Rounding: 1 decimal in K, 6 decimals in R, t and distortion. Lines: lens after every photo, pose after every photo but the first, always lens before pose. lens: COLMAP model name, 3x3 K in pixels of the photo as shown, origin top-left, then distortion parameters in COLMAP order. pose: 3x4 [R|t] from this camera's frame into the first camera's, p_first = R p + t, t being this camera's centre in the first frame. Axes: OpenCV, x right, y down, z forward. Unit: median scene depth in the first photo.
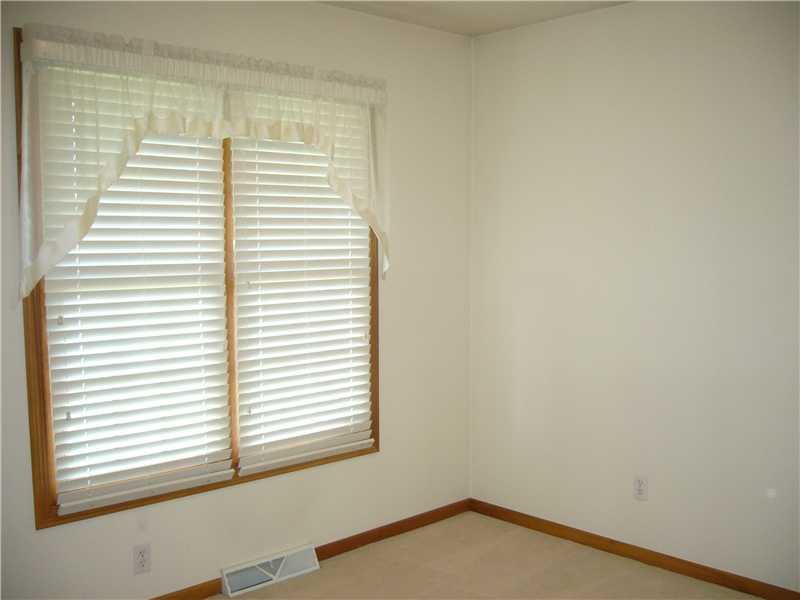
lens RADIAL K [[836.5, 0, 400.0], [0, 836.5, 300.0], [0, 0, 1]] dist [-0.065928, -0.026206]
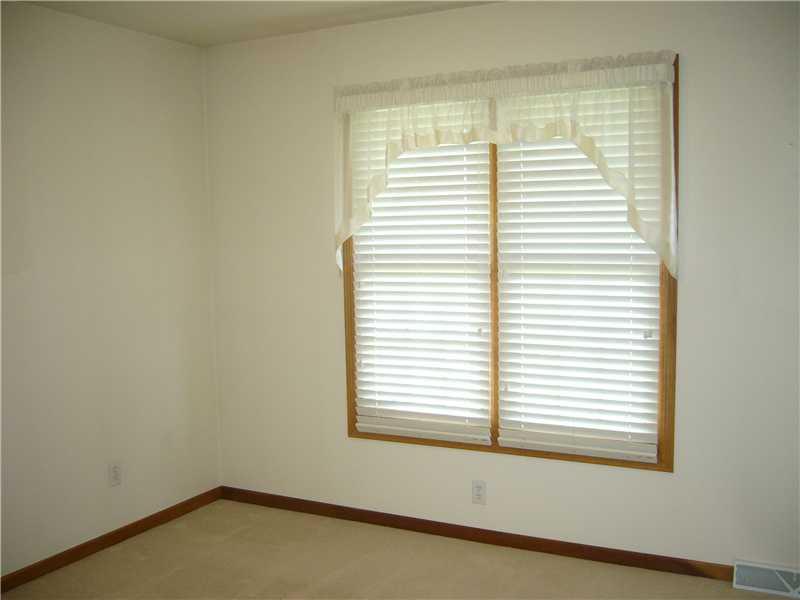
lens RADIAL K [[657.6, 0, 399.9], [0, 657.6, 255.8], [0, 0, 1]] dist [-0.036237, -0.006309]
pose [[0.432146, 0.028108, -0.901366, 0.535101], [-0.054911, 0.998480, 0.004811, -0.038105], [0.900131, 0.047416, 0.433032, 0.497102]]
